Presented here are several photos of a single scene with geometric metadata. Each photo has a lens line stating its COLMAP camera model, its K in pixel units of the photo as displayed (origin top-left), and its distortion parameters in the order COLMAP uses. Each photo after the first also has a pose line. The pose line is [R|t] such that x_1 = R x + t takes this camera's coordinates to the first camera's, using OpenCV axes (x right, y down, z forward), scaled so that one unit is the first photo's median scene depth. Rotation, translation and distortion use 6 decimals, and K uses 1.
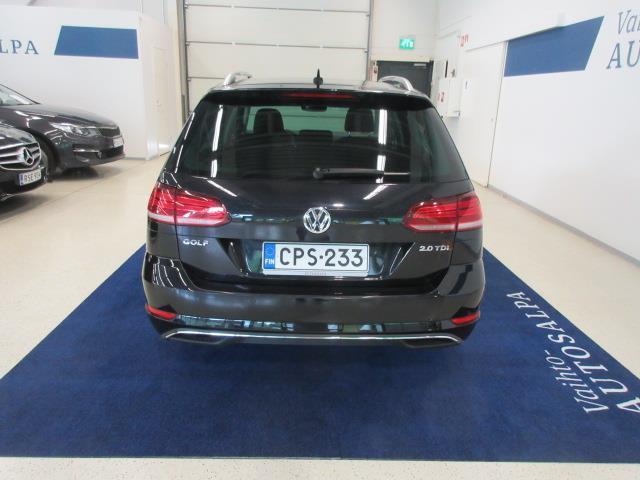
lens RADIAL K [[509.3, 0, 320.0], [0, 509.3, 240.0], [0, 0, 1]] dist [0.035213, -0.002390]
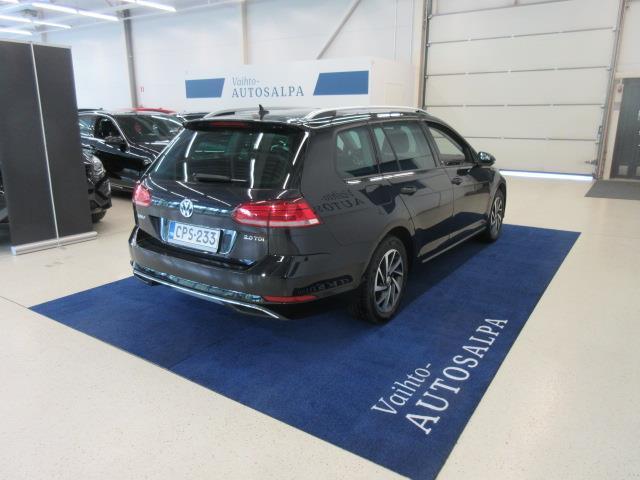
lens RADIAL K [[479.7, 0, 321.8], [0, 479.7, 240.6], [0, 0, 1]] dist [0.009616, 0.003159]
pose [[0.808368, 0.119868, -0.576344, 0.860245], [-0.138082, 0.990344, 0.012301, -0.013546], [0.572253, 0.069639, 0.817115, 0.076690]]
